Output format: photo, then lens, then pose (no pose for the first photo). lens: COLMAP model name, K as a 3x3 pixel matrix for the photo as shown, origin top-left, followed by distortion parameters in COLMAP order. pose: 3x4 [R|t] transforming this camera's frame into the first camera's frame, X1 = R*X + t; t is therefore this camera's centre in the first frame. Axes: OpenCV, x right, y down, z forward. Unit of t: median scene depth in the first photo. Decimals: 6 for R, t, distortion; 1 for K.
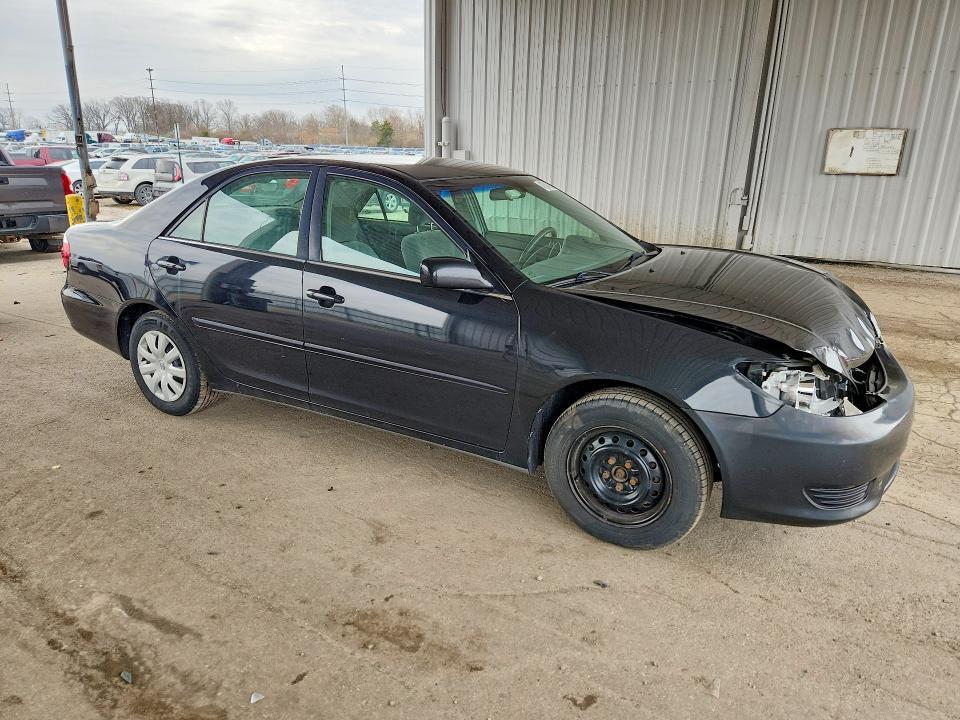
lens RADIAL K [[681.6, 0, 475.5], [0, 681.6, 362.0], [0, 0, 1]] dist [0.091245, -0.097493]
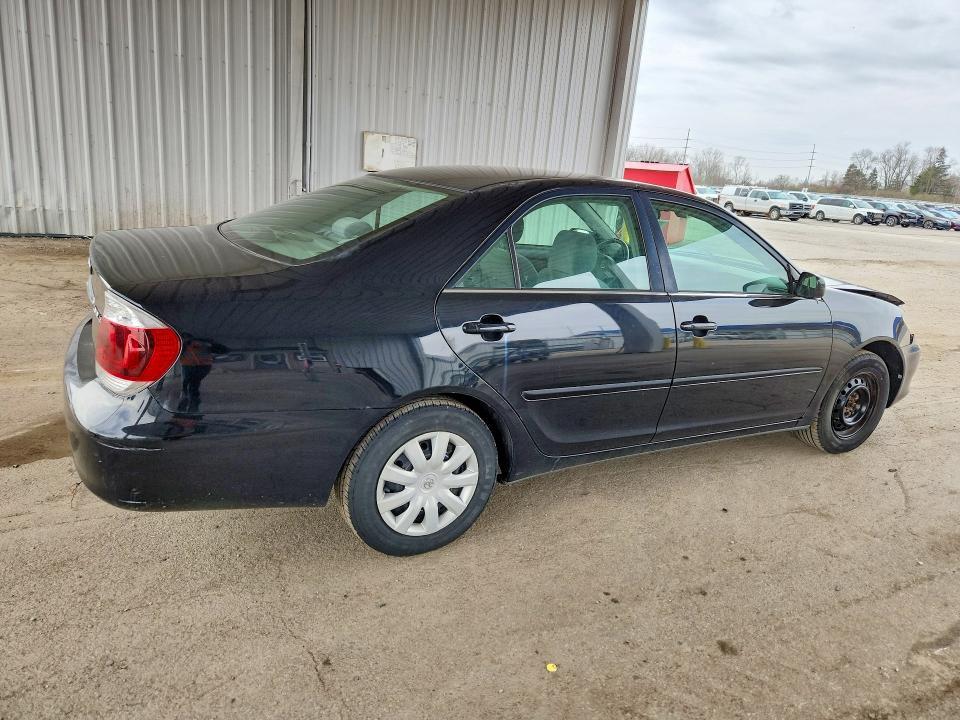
lens RADIAL K [[681.6, 0, 475.5], [0, 681.6, 362.0], [0, 0, 1]] dist [0.091245, -0.097493]
pose [[0.469054, -0.211388, 0.857499, -1.126166], [0.176475, 0.973785, 0.143522, -0.223926], [-0.865359, 0.084007, 0.494062, 0.732669]]
